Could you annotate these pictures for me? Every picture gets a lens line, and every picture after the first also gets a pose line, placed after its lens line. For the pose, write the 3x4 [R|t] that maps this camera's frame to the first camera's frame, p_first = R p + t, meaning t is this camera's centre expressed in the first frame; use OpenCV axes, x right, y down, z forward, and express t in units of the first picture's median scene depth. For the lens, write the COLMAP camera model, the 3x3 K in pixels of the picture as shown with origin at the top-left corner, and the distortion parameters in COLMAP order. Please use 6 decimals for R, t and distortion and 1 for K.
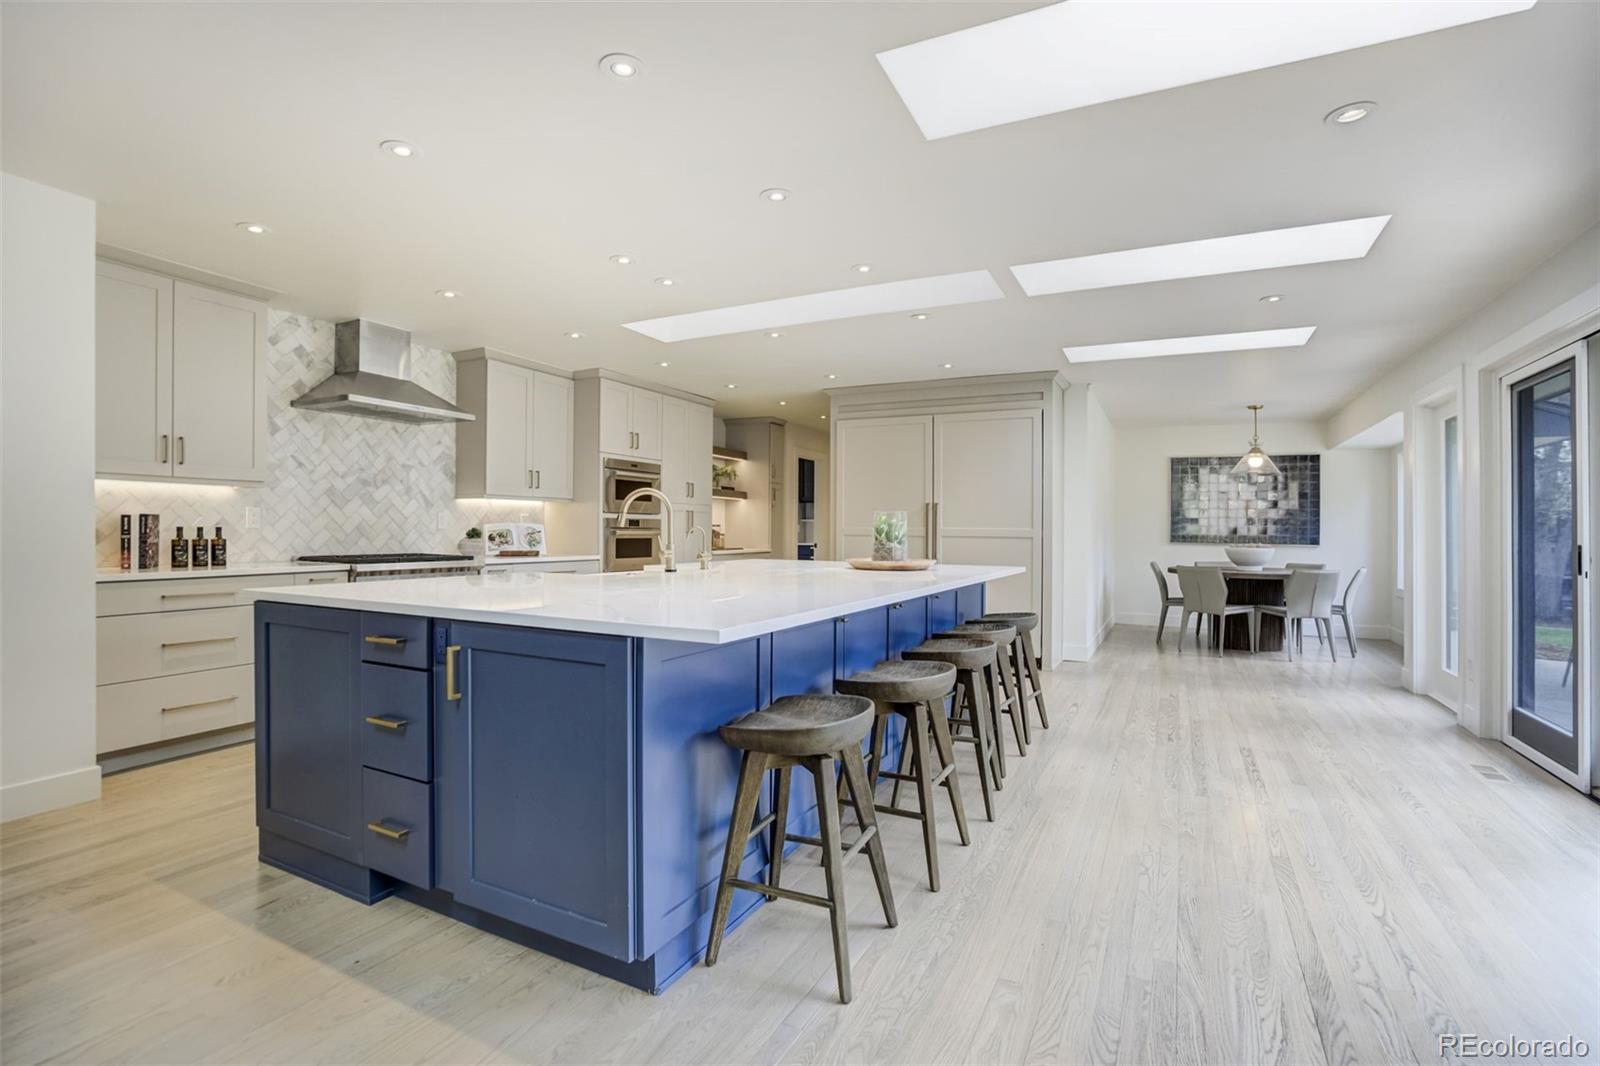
lens RADIAL K [[759.4, 0, 792.2], [0, 759.4, 537.9], [0, 0, 1]] dist [-0.048924, 0.021434]
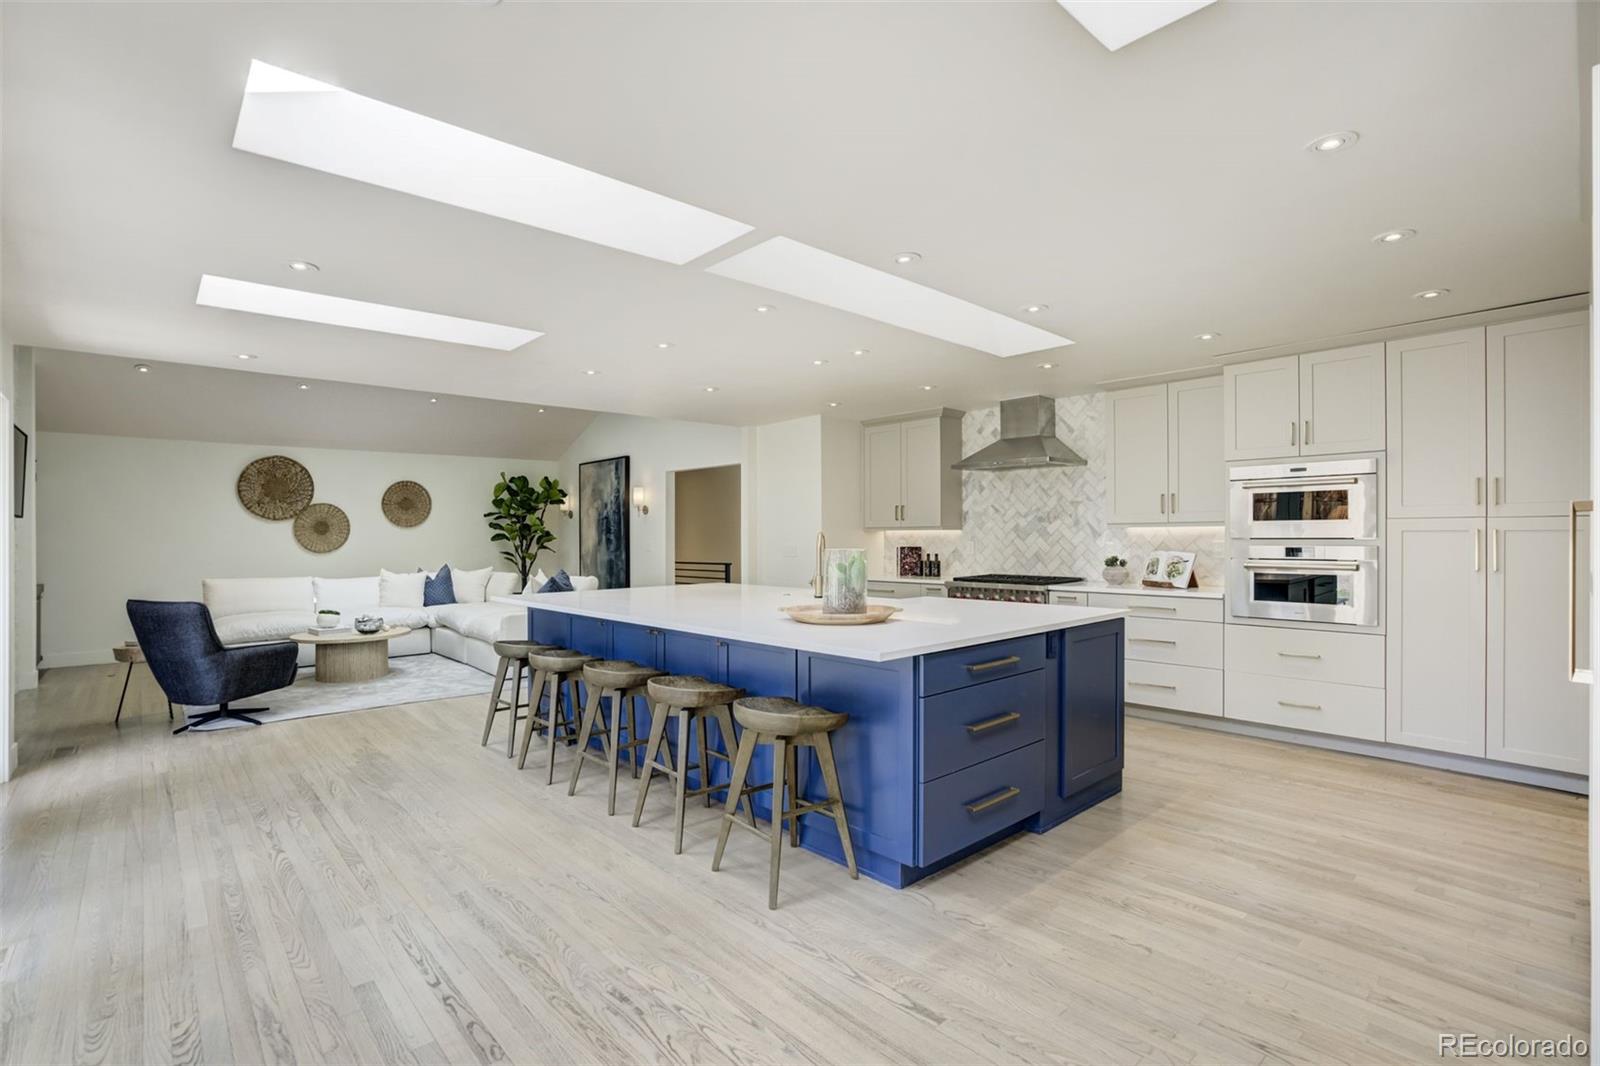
lens RADIAL K [[759.4, 0, 792.2], [0, 759.4, 537.9], [0, 0, 1]] dist [-0.048924, 0.021434]
pose [[-0.361666, 0.000040, -0.932308, 0.846377], [-0.001590, 0.999999, 0.000659, -0.046362], [0.932306, 0.001721, -0.361666, 1.164013]]
